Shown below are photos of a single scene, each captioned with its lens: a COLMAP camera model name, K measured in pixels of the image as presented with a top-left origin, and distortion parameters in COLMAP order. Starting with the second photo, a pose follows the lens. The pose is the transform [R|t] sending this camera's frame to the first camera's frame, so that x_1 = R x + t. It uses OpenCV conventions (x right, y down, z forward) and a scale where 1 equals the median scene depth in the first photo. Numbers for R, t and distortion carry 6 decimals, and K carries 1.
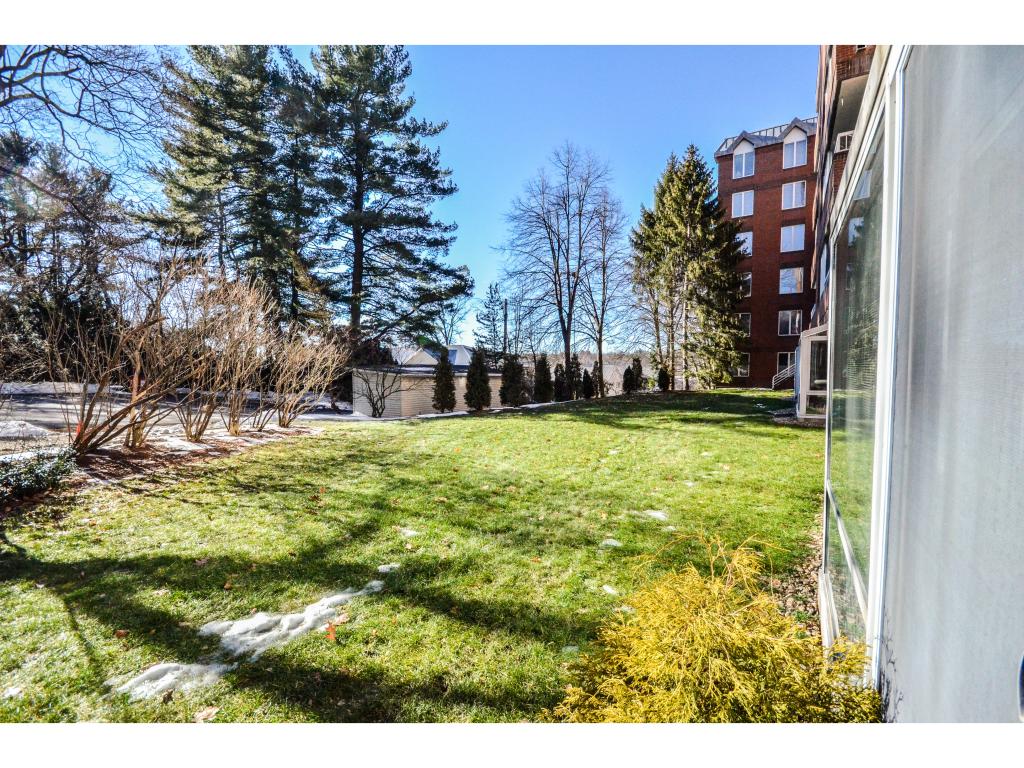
lens RADIAL K [[444.7, 0, 512.0], [0, 444.7, 384.0], [0, 0, 1]] dist [0.001133, -0.000078]
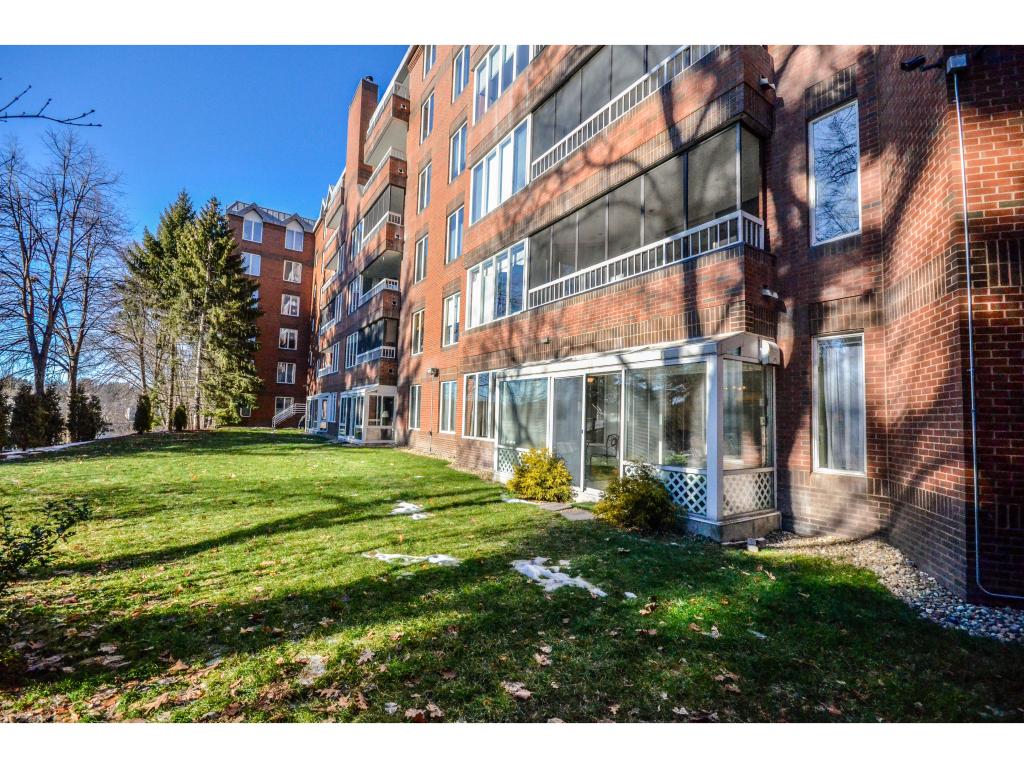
lens RADIAL K [[444.7, 0, 512.0], [0, 444.7, 384.0], [0, 0, 1]] dist [0.001133, -0.000078]
pose [[0.412917, 0.085251, 0.906770, -0.231600], [0.005388, 0.995364, -0.096034, 0.011544], [-0.910753, 0.044539, 0.410543, -0.062517]]
